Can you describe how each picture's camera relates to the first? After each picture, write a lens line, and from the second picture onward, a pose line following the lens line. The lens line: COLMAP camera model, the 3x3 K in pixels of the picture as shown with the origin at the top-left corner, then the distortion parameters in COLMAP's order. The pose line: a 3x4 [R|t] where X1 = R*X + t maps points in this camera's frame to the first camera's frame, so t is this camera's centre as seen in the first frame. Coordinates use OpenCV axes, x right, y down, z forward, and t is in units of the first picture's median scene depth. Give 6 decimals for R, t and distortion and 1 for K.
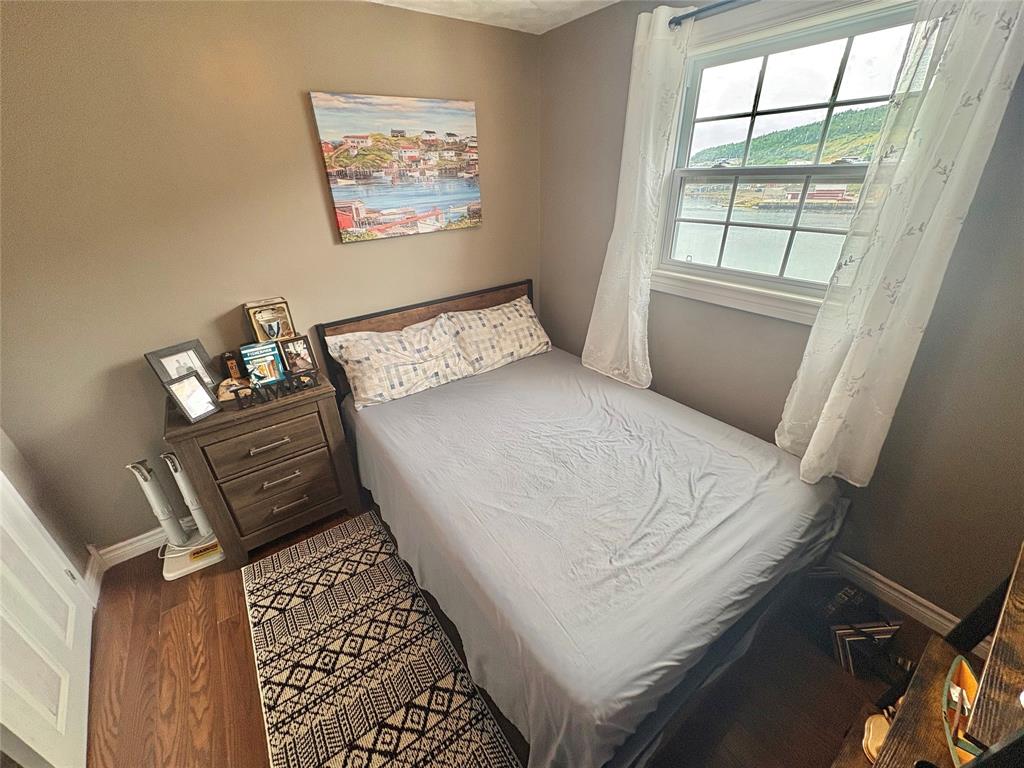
lens RADIAL K [[407.6, 0, 511.2], [0, 407.6, 381.1], [0, 0, 1]] dist [0.001289, -0.000249]
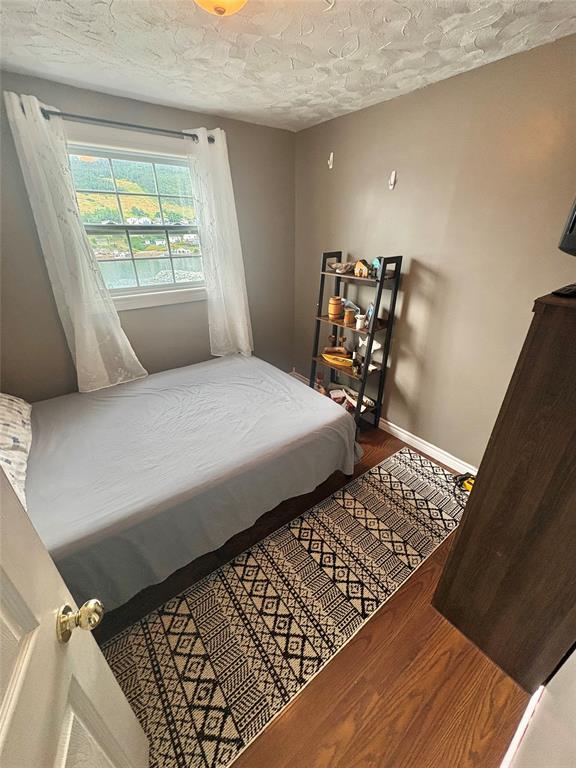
lens RADIAL K [[305.7, 0, 289.0], [0, 305.7, 383.3], [0, 0, 1]] dist [0.001289, -0.000249]
pose [[-0.021759, -0.420841, 0.906874, -0.947212], [0.459899, 0.801204, 0.382838, -0.200913], [-0.887705, 0.425400, 0.176111, 0.522441]]
